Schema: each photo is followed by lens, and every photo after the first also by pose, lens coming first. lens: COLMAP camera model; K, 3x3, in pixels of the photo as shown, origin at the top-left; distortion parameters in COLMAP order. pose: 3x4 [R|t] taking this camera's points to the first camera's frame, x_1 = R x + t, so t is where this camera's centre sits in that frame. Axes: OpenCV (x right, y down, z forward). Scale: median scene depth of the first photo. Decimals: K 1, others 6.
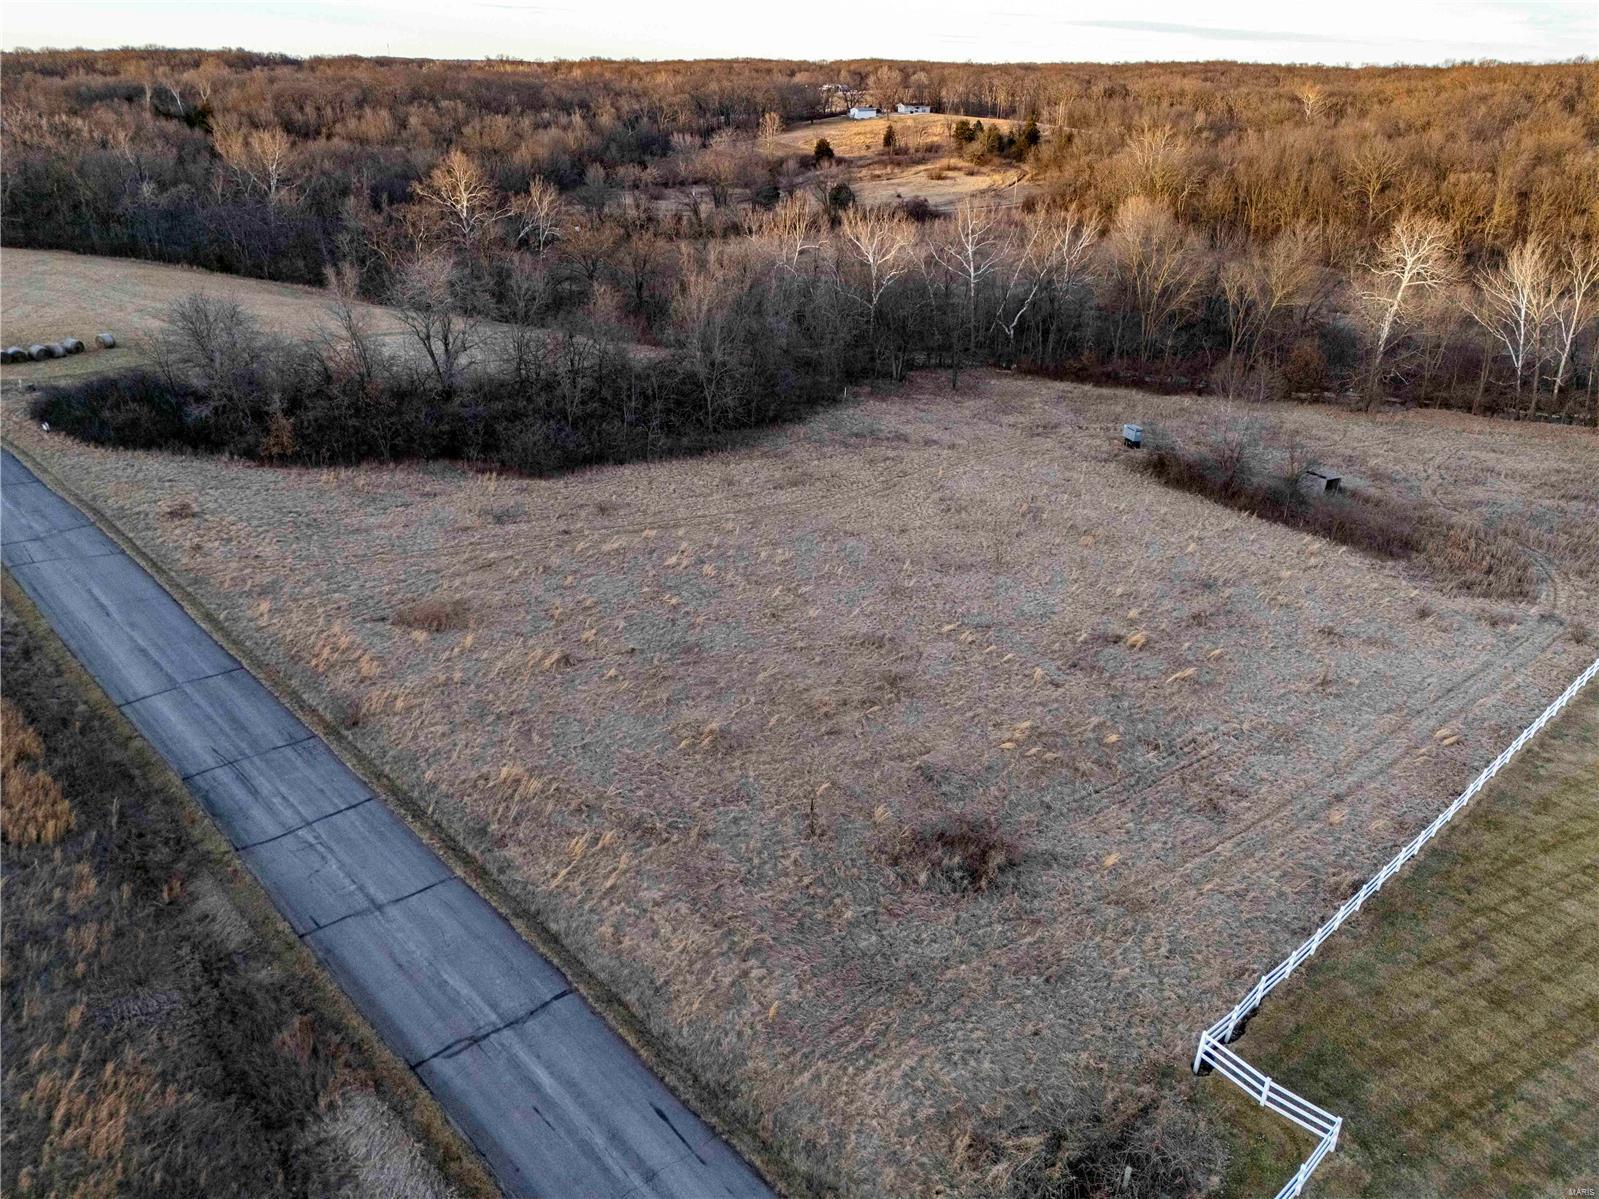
lens RADIAL K [[1209.6, 0, 799.5], [0, 1209.6, 599.5], [0, 0, 1]] dist [0.081758, -0.073383]
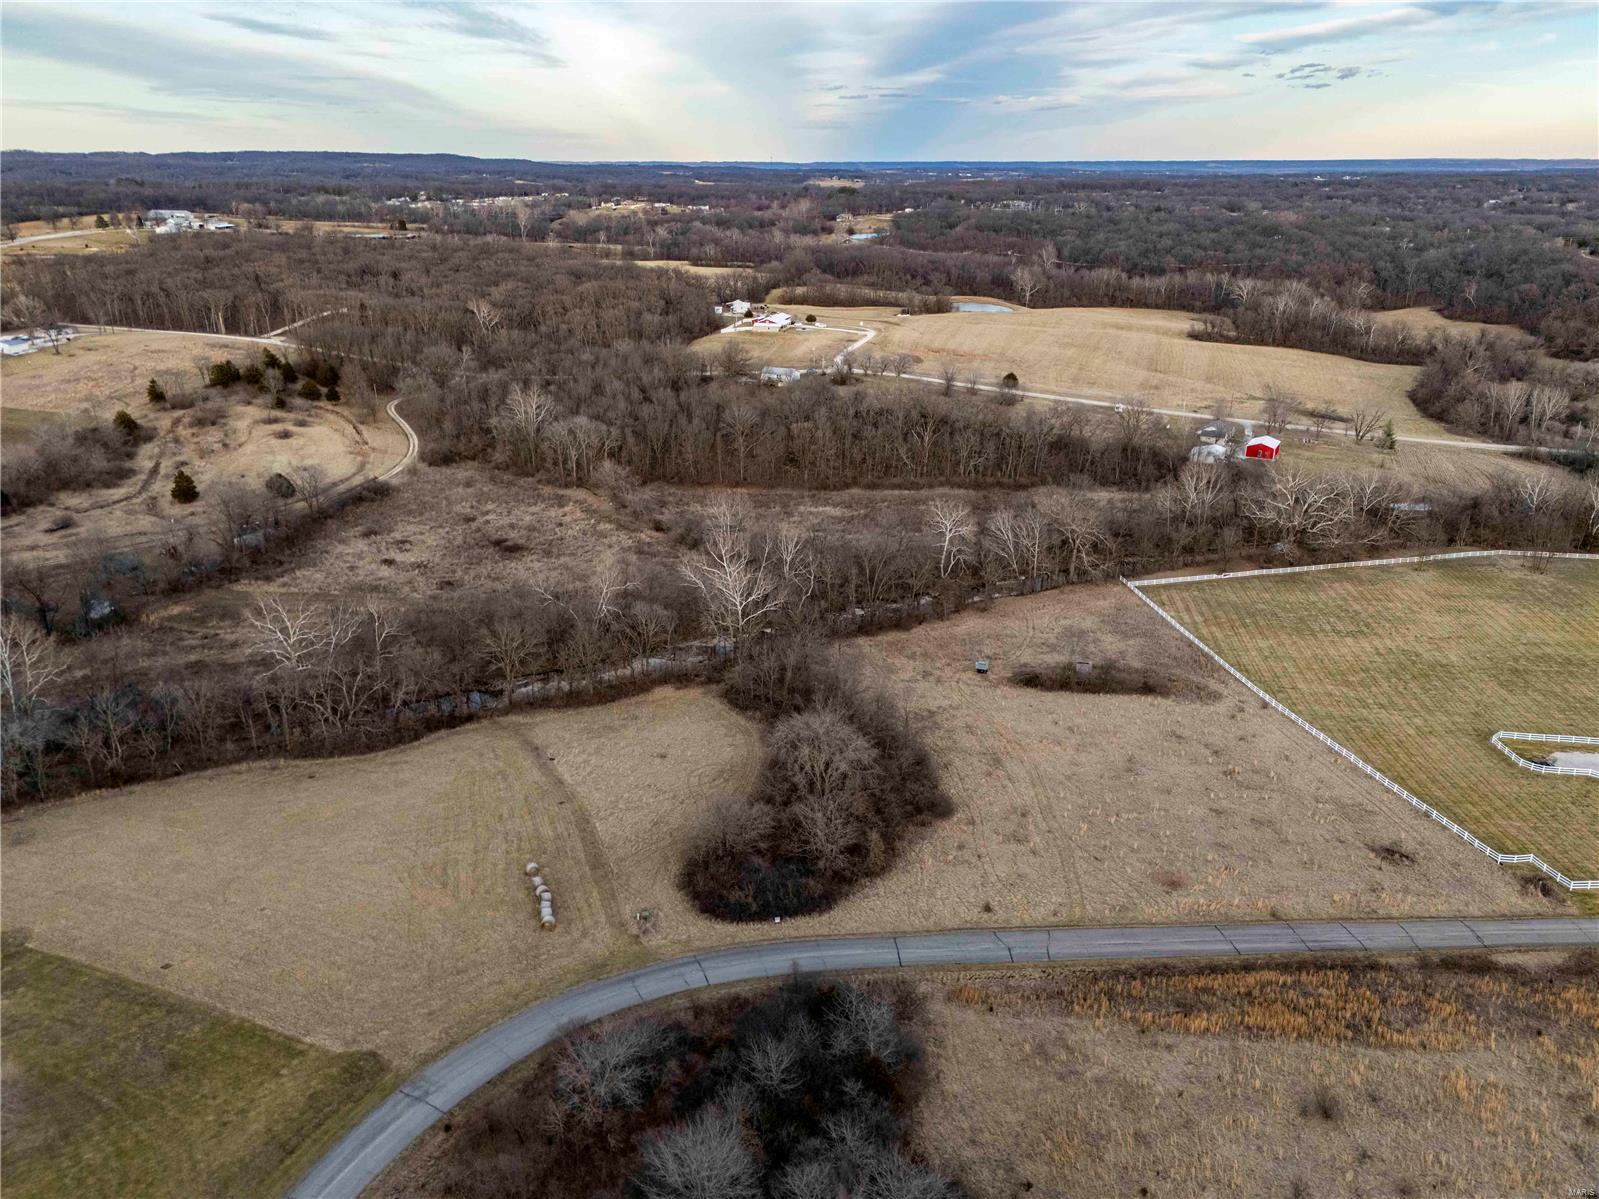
lens RADIAL K [[1192.4, 0, 789.4], [0, 1192.4, 600.0], [0, 0, 1]] dist [0.071402, -0.066703]
pose [[0.616295, -0.292772, 0.731071, -2.665914], [0.313238, 0.942864, 0.113528, -1.150393], [-0.722538, 0.159032, 0.672790, -0.124980]]
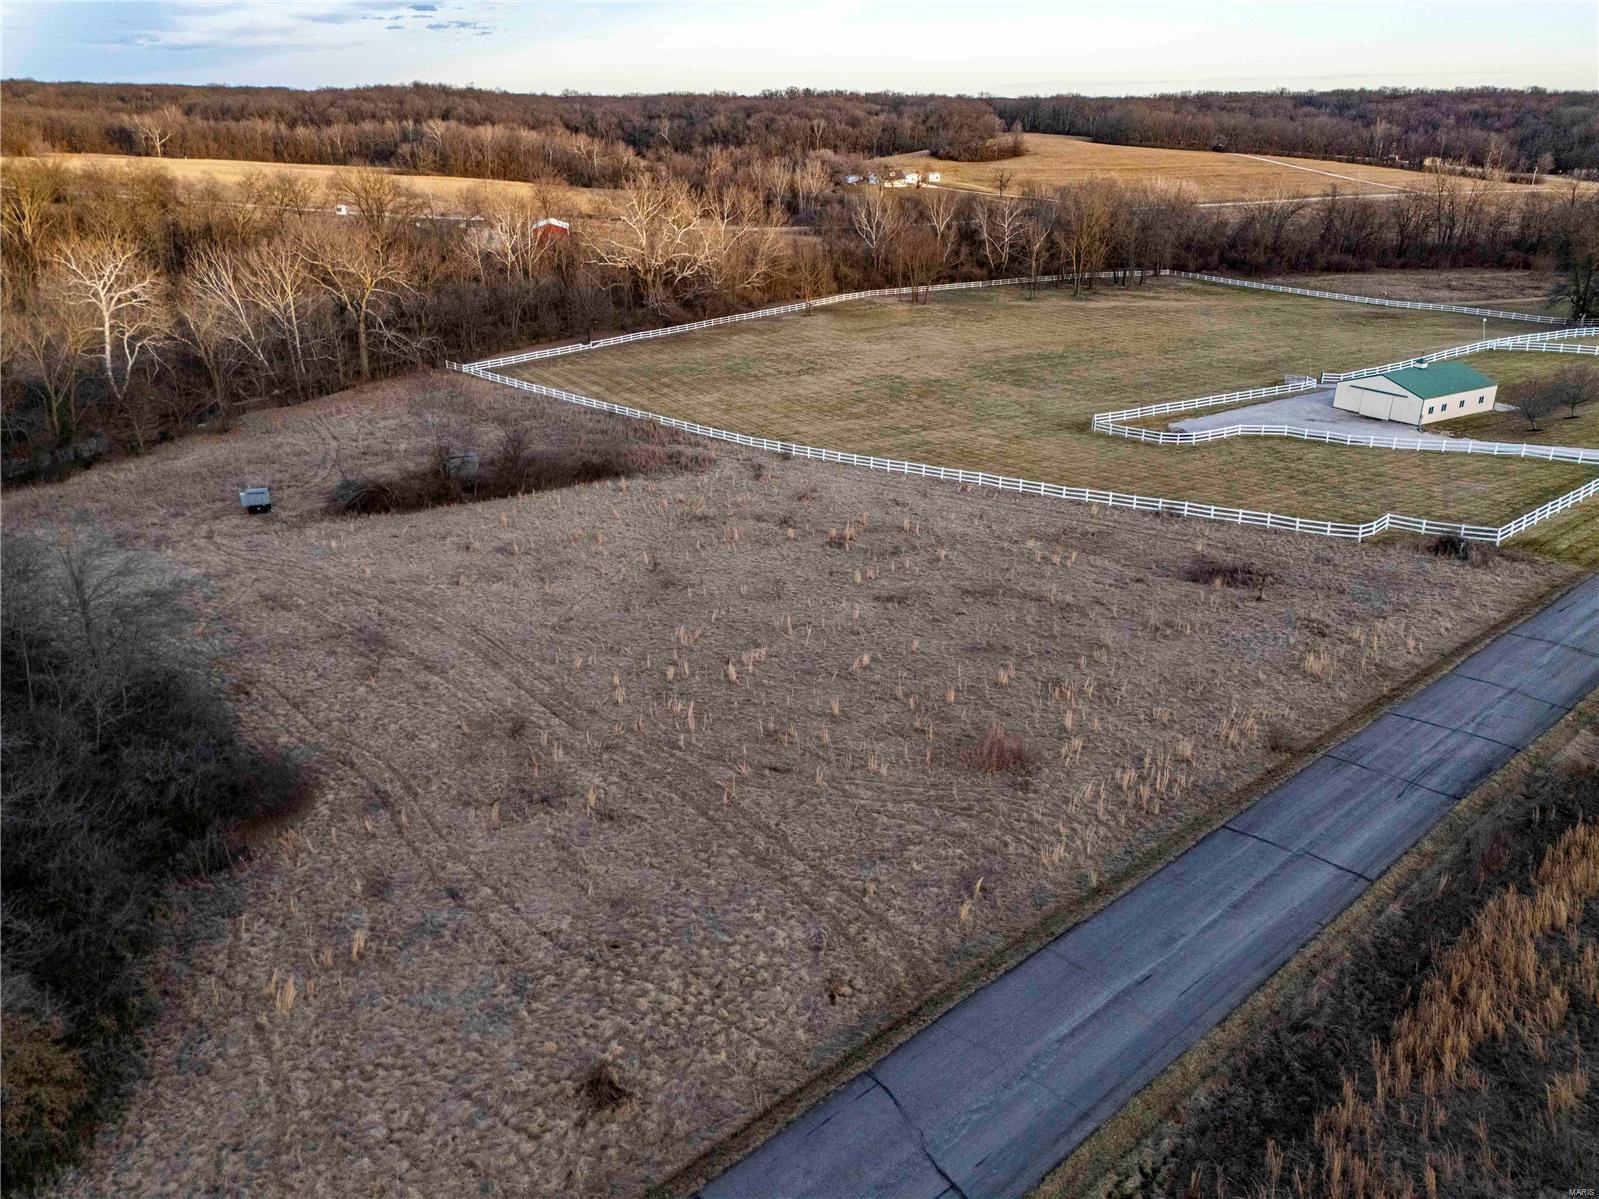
lens RADIAL K [[1161.7, 0, 790.8], [0, 1161.7, 606.4], [0, 0, 1]] dist [0.056289, -0.008486]
pose [[-0.001754, -0.398851, 0.917014, -1.169605], [0.388674, 0.844643, 0.368117, -0.498188], [-0.921374, 0.357065, 0.153542, 1.136594]]
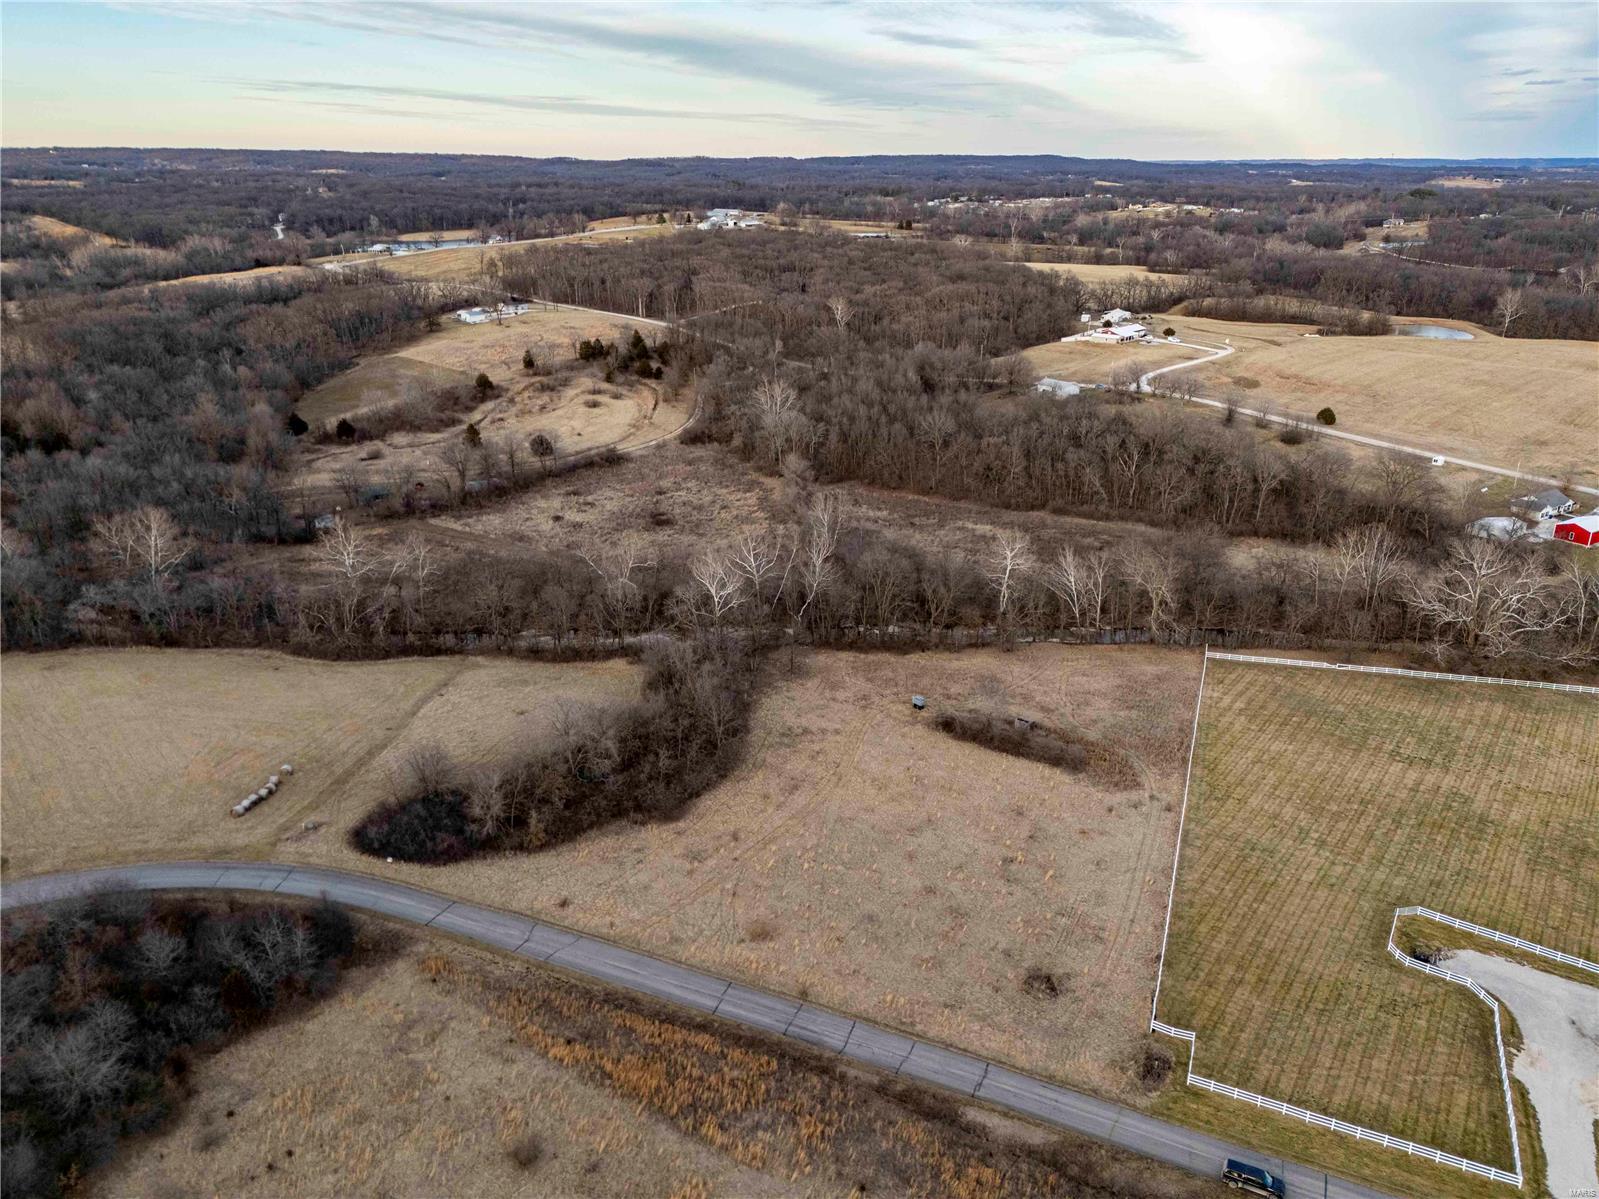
lens RADIAL K [[1209.6, 0, 799.5], [0, 1209.6, 599.5], [0, 0, 1]] dist [0.081758, -0.073383]
pose [[0.915806, -0.157302, 0.369534, -1.113081], [0.172059, 0.985061, -0.007092, -0.640772], [-0.362898, 0.070076, 0.929190, -1.285341]]
